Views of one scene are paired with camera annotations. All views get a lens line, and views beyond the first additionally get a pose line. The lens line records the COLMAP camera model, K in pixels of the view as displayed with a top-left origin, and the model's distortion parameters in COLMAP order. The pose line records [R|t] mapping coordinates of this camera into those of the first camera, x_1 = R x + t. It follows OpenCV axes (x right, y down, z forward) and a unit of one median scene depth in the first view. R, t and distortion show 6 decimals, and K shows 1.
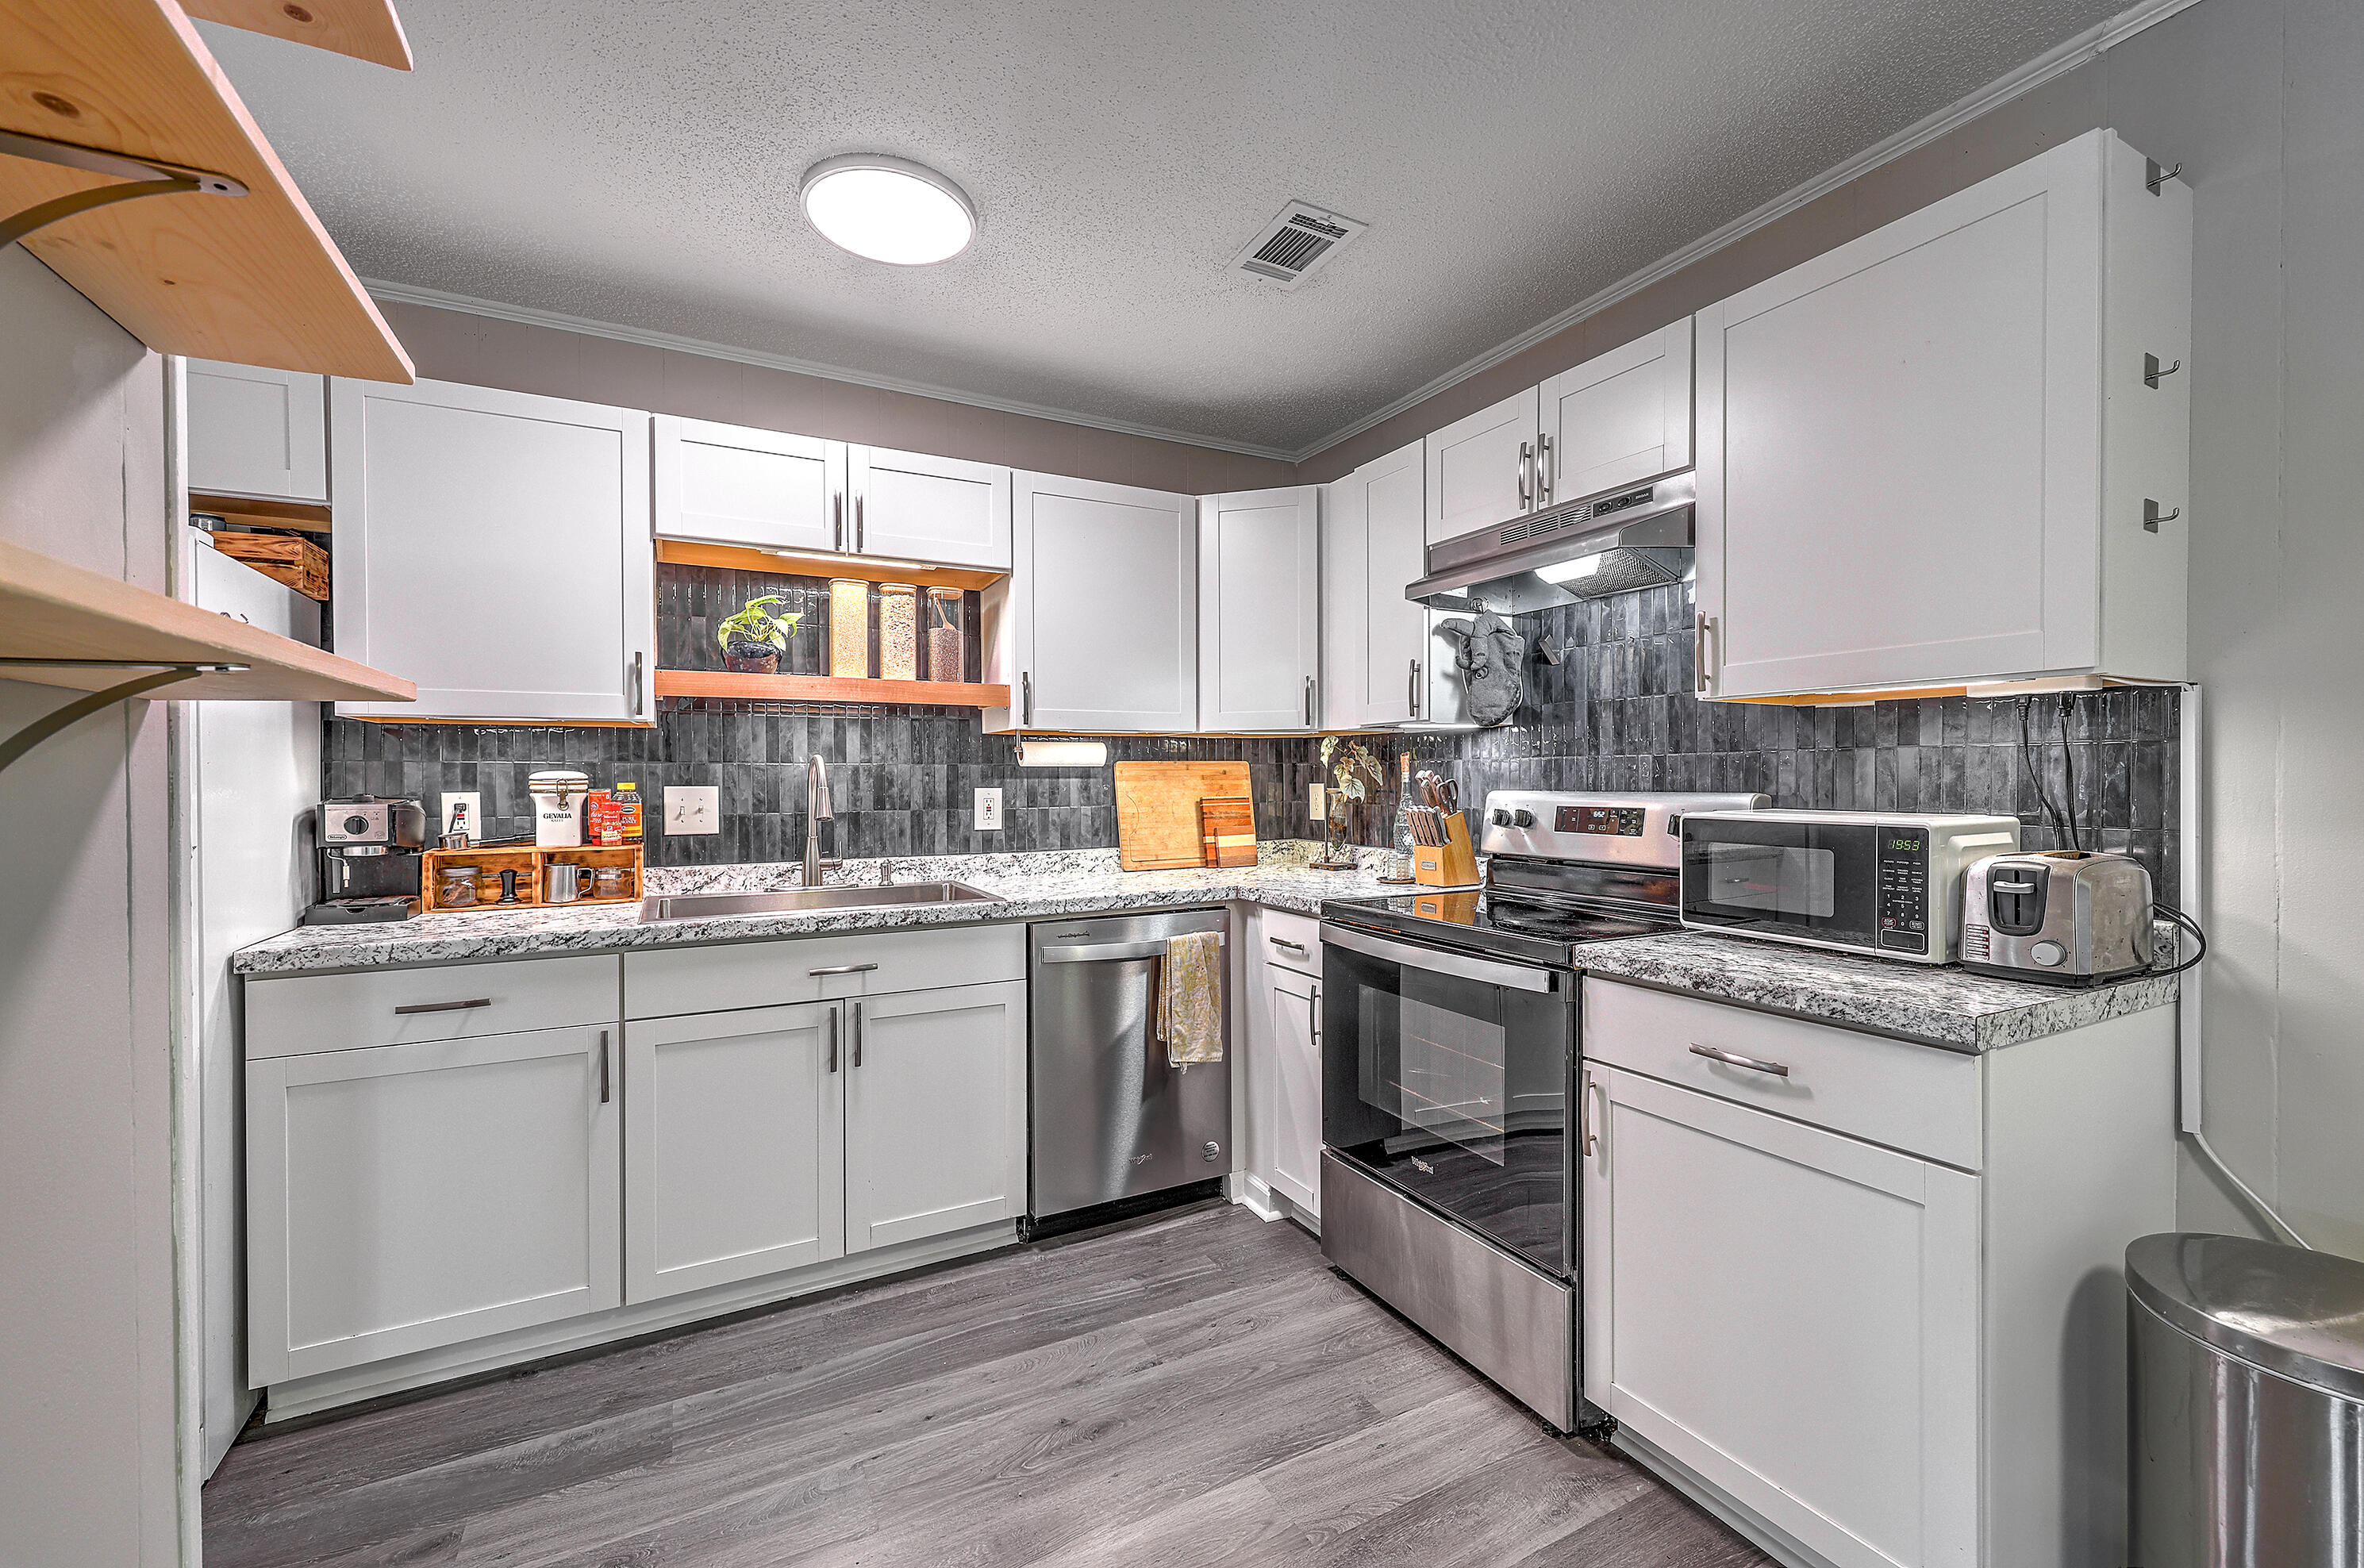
lens RADIAL K [[956.1, 0, 1185.8], [0, 956.1, 782.9], [0, 0, 1]] dist [0.001766, 0.000227]
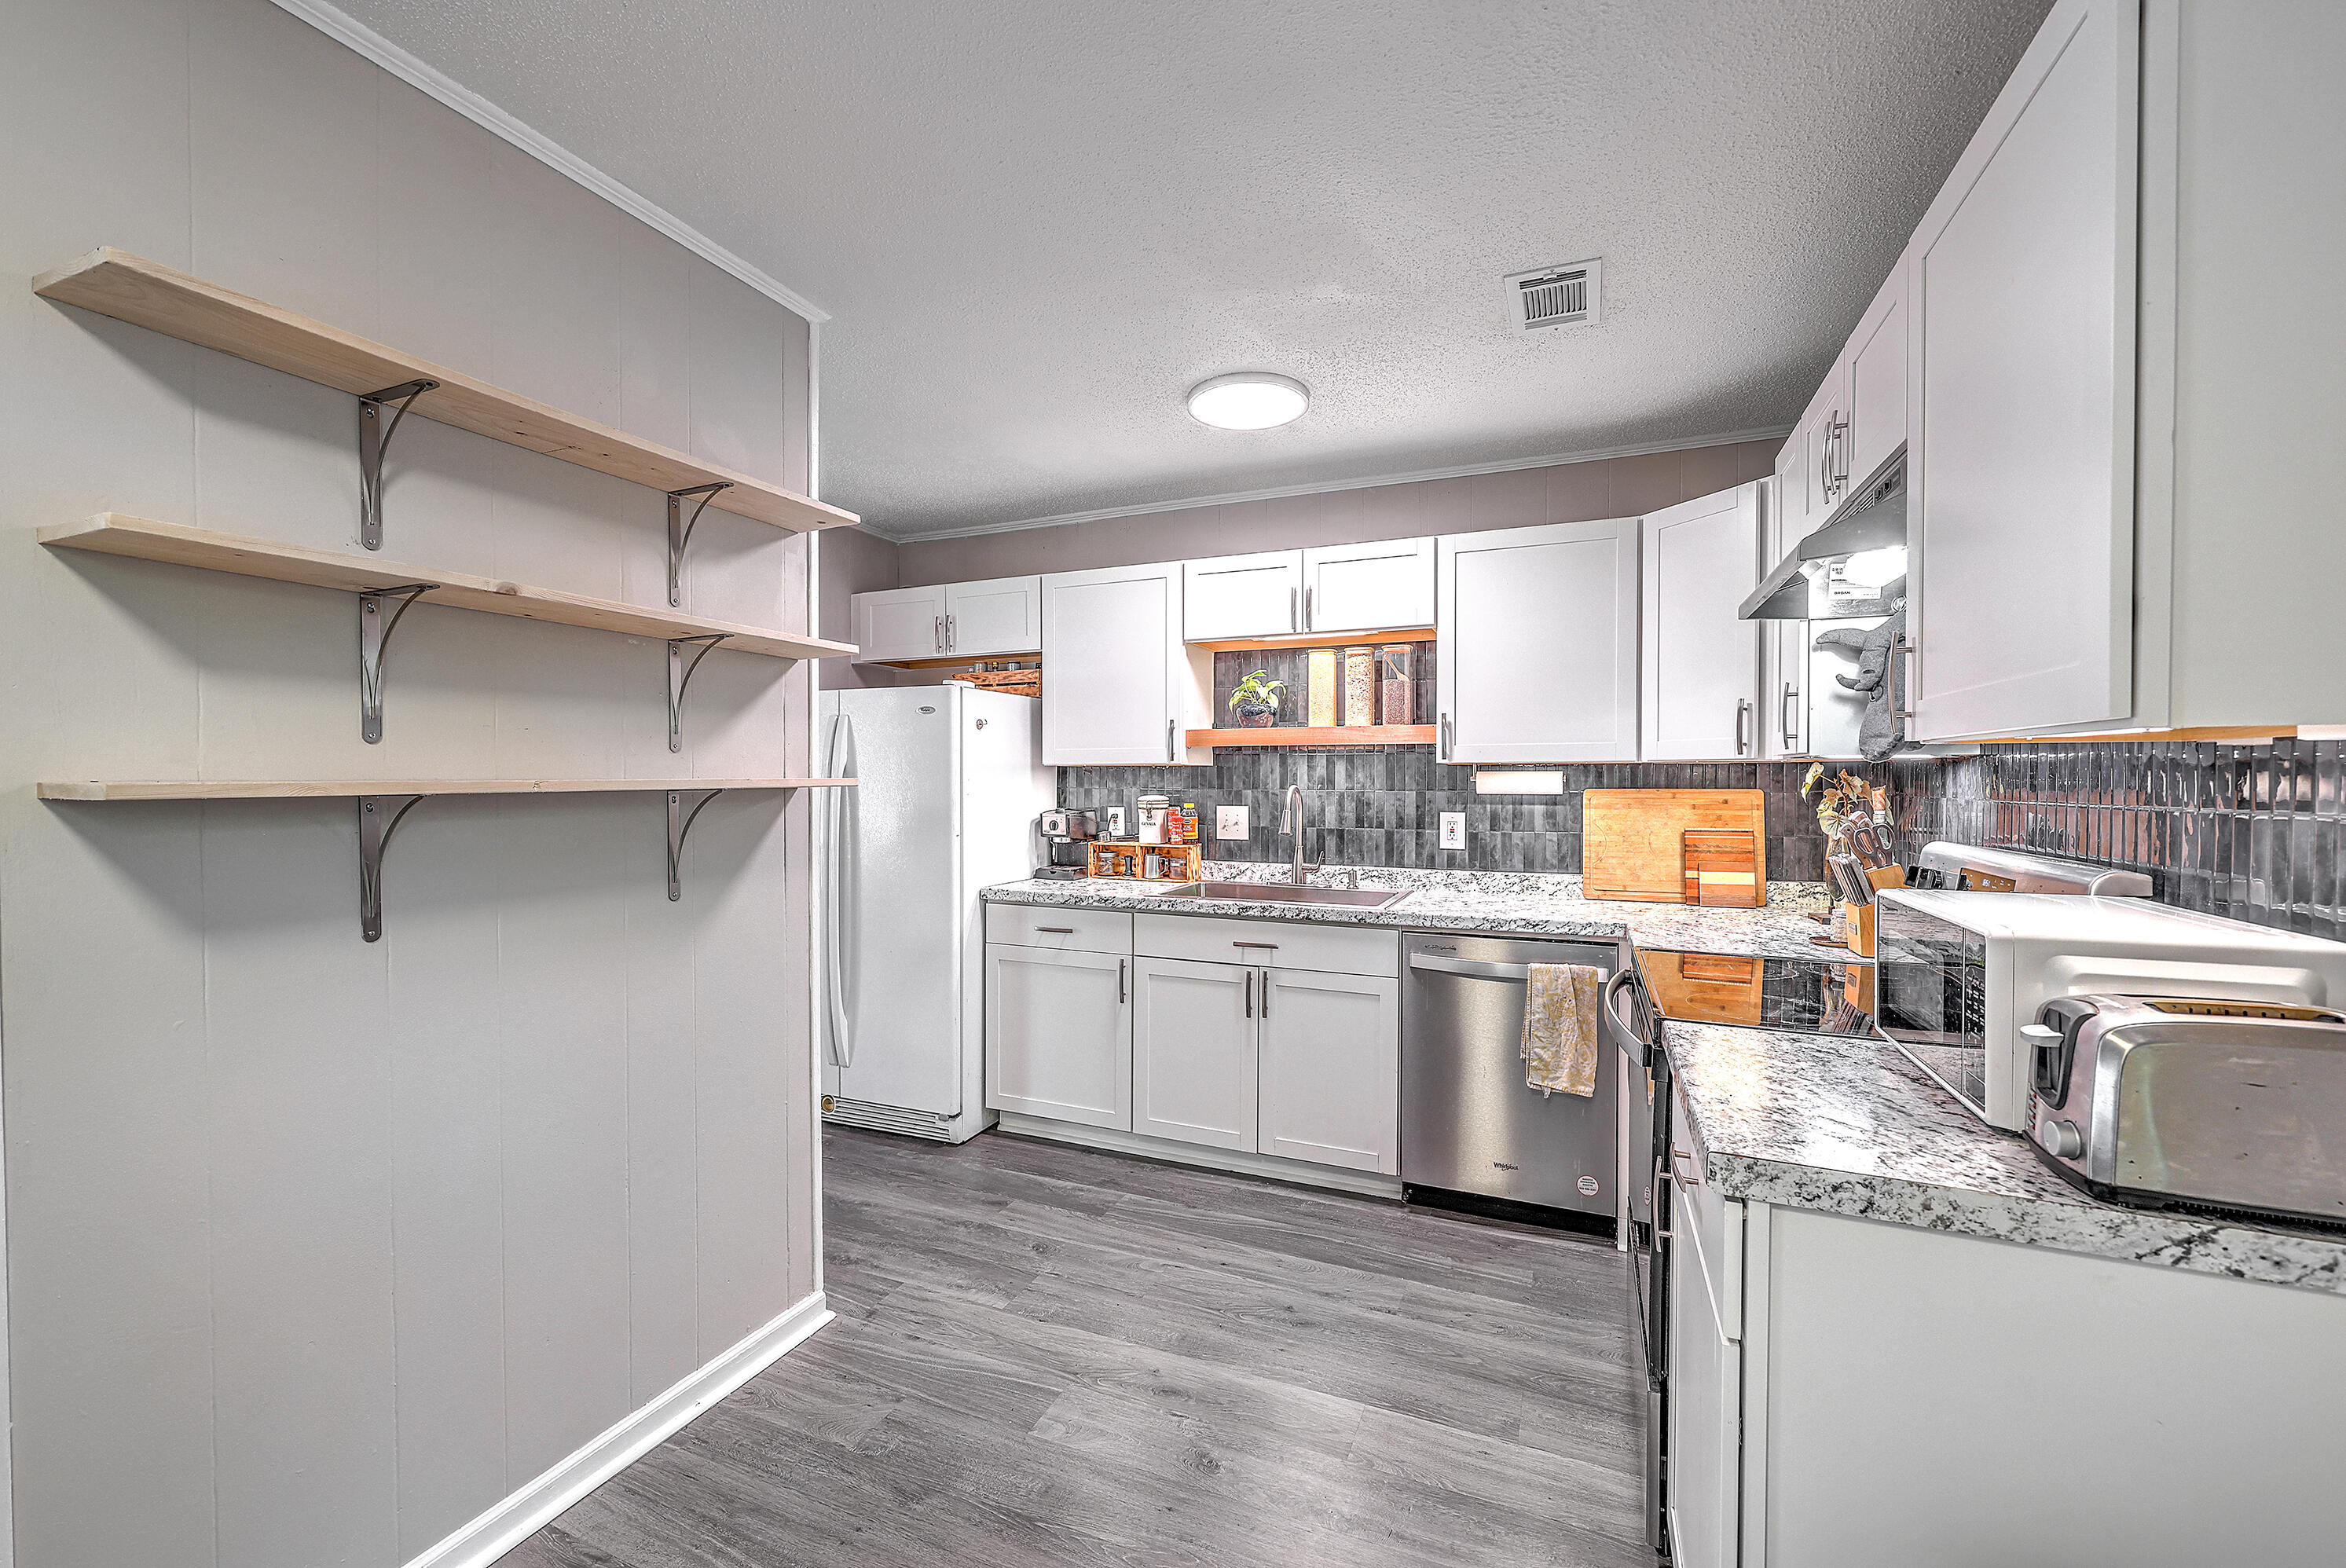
lens RADIAL K [[944.1, 0, 1173.0], [0, 944.1, 784.0], [0, 0, 1]] dist [-0.000513, 0.000141]
pose [[0.628397, 0.010329, -0.777824, 0.542490], [-0.008100, 0.999945, 0.006735, -0.039358], [0.777850, 0.002068, 0.628446, 0.044921]]
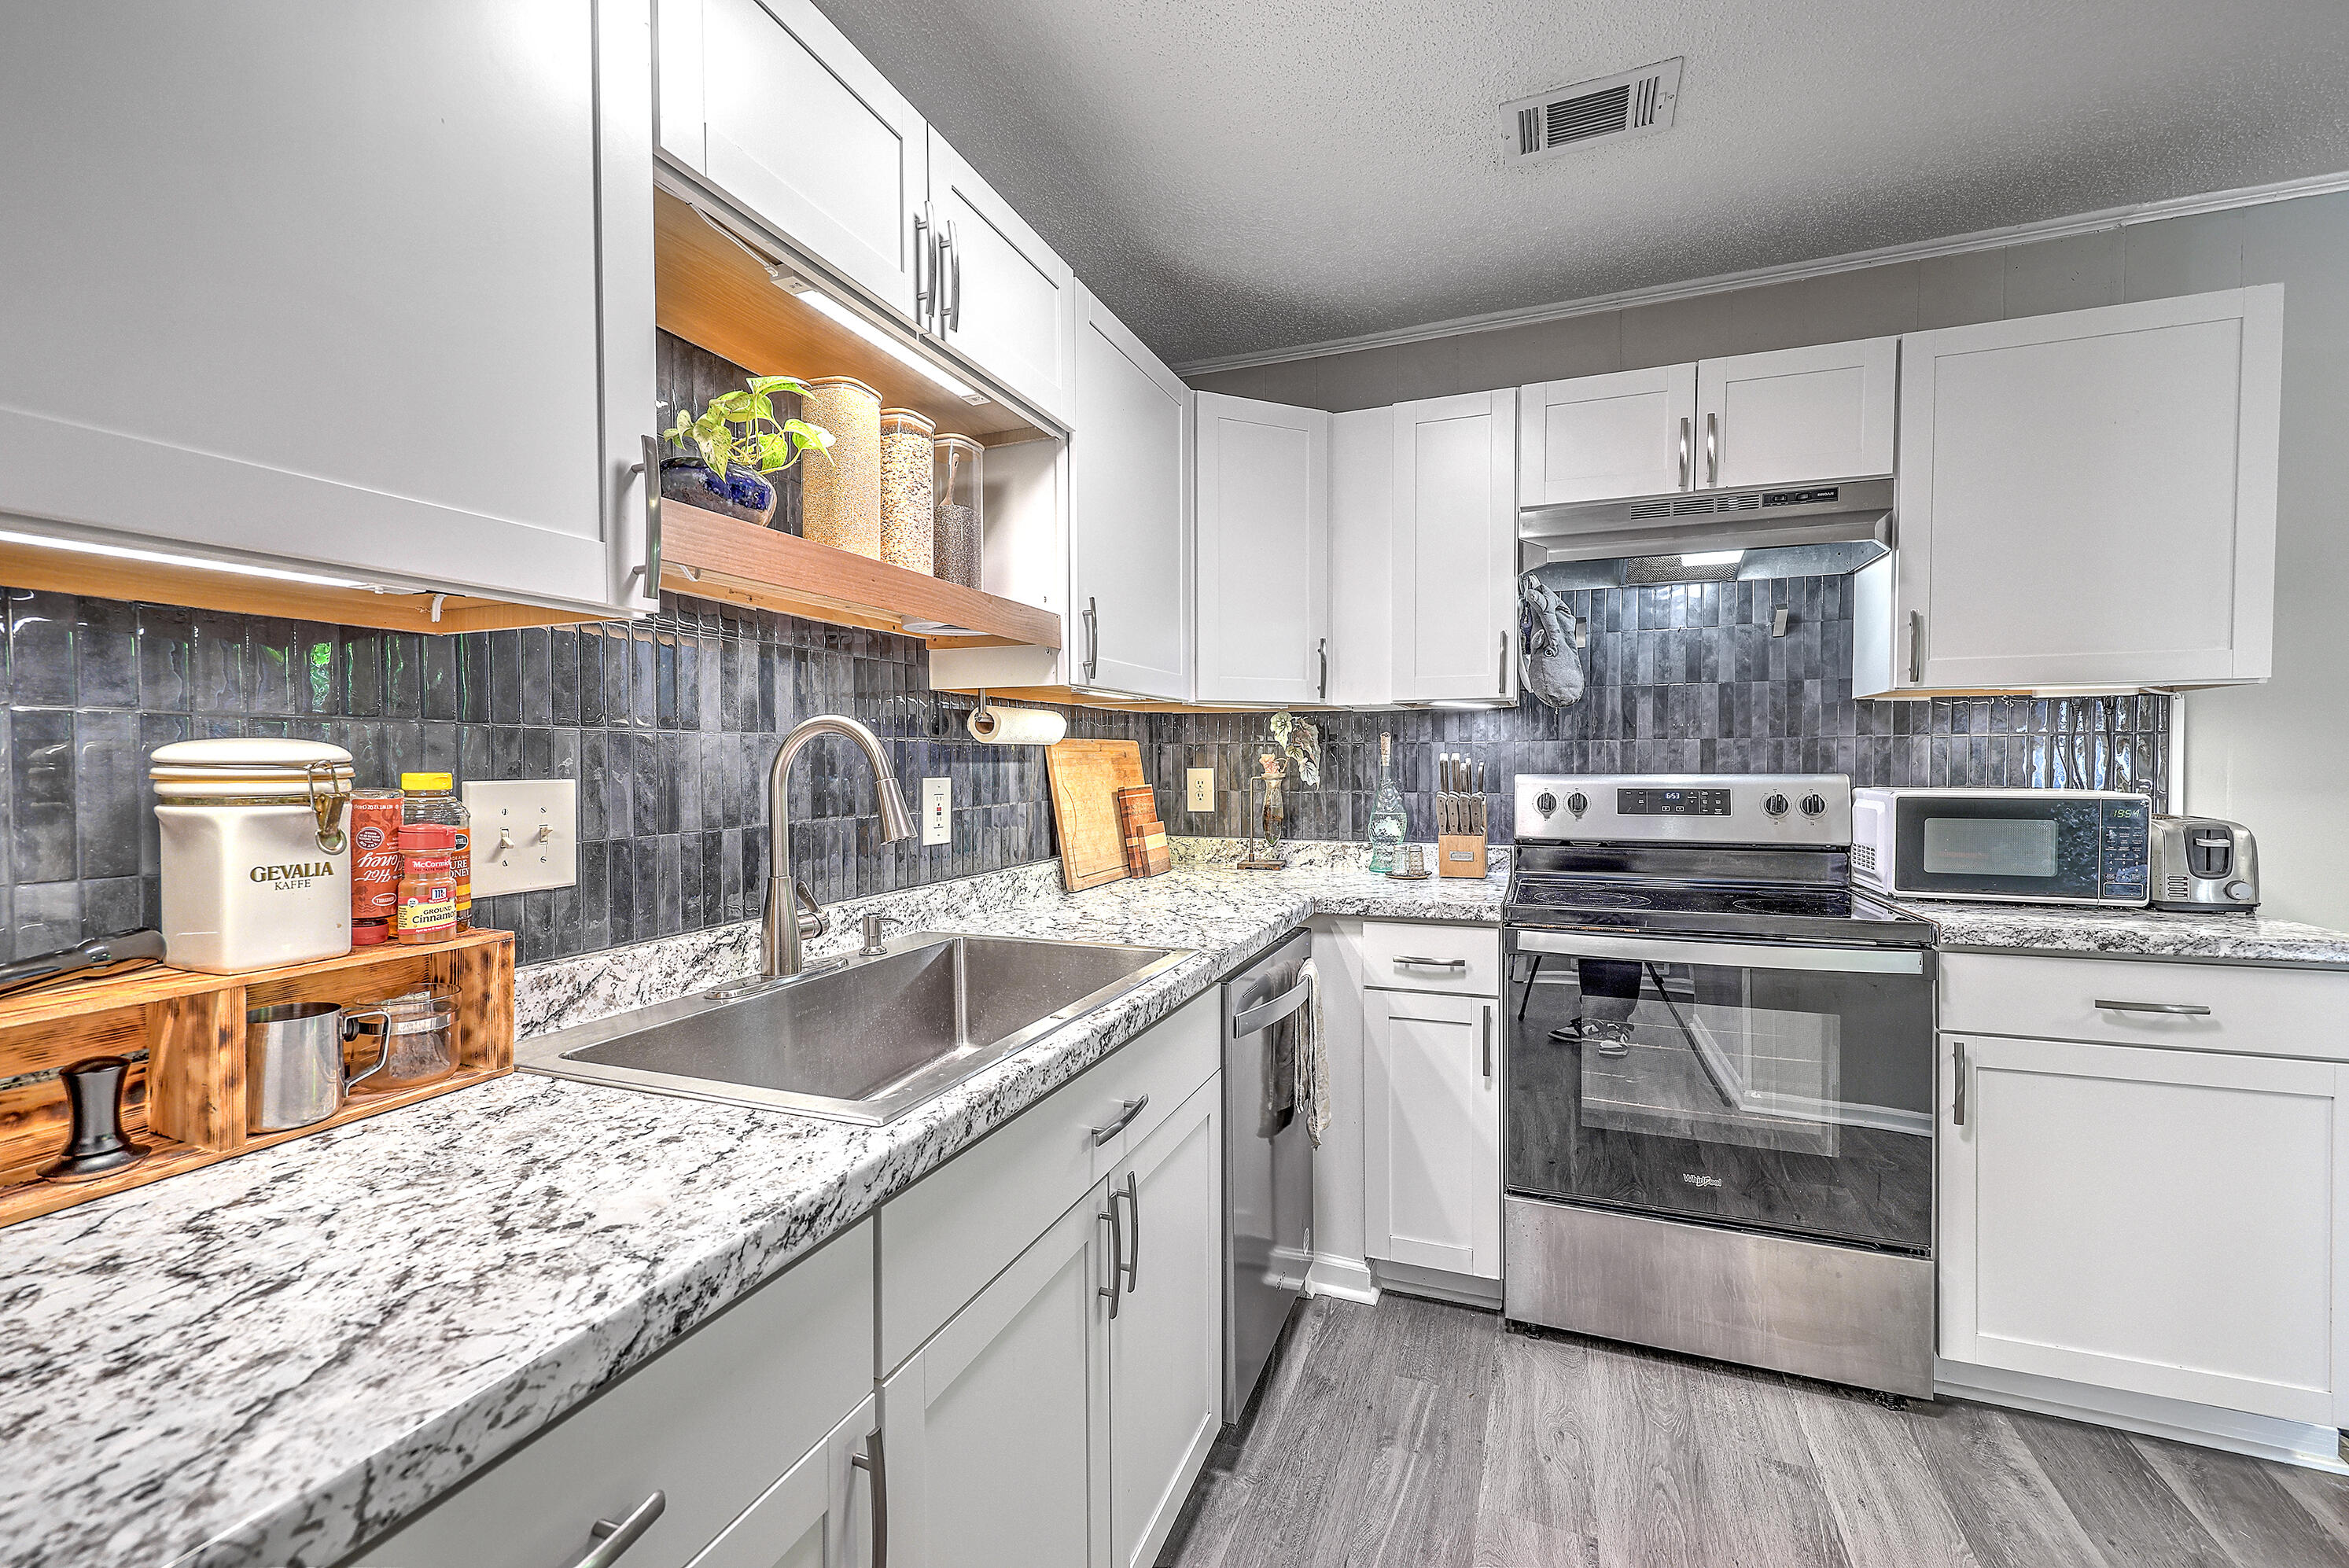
lens RADIAL K [[977.9, 0, 1173.2], [0, 977.9, 781.6], [0, 0, 1]] dist [0.003296, 0.000241]
pose [[0.758668, -0.013074, 0.651346, -0.599437], [0.004762, 0.999883, 0.014523, -0.000599], [-0.651460, -0.007916, 0.758642, 0.495359]]
